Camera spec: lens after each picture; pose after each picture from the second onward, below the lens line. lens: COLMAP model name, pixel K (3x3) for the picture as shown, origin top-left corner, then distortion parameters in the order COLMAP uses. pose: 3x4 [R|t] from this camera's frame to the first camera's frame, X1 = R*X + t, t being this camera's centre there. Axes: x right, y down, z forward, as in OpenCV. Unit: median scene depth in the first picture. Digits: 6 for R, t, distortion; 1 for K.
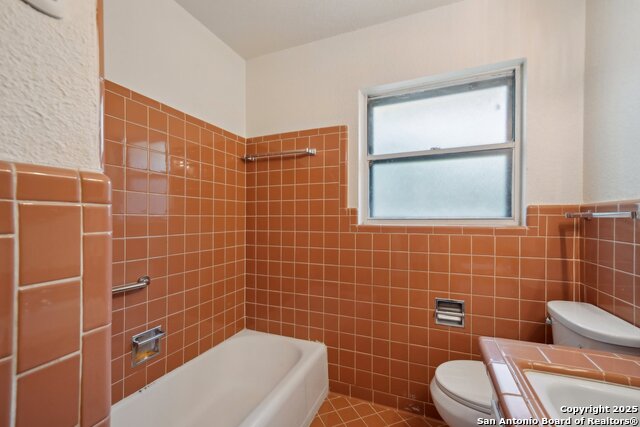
lens RADIAL K [[278.4, 0, 318.0], [0, 278.4, 219.5], [0, 0, 1]] dist [0.000085, 0.000158]
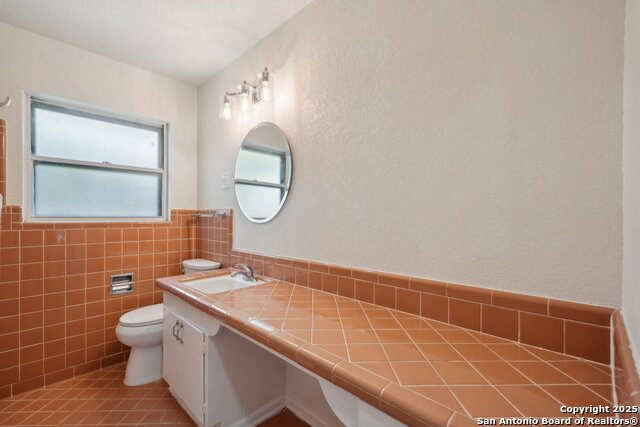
lens RADIAL K [[278.4, 0, 319.6], [0, 278.4, 218.5], [0, 0, 1]] dist [0.000085, 0.000158]
pose [[0.370866, -0.000599, 0.928686, -0.451264], [0.000839, 1.000000, 0.000310, 0.005634], [-0.928686, 0.000664, 0.370867, -0.436174]]
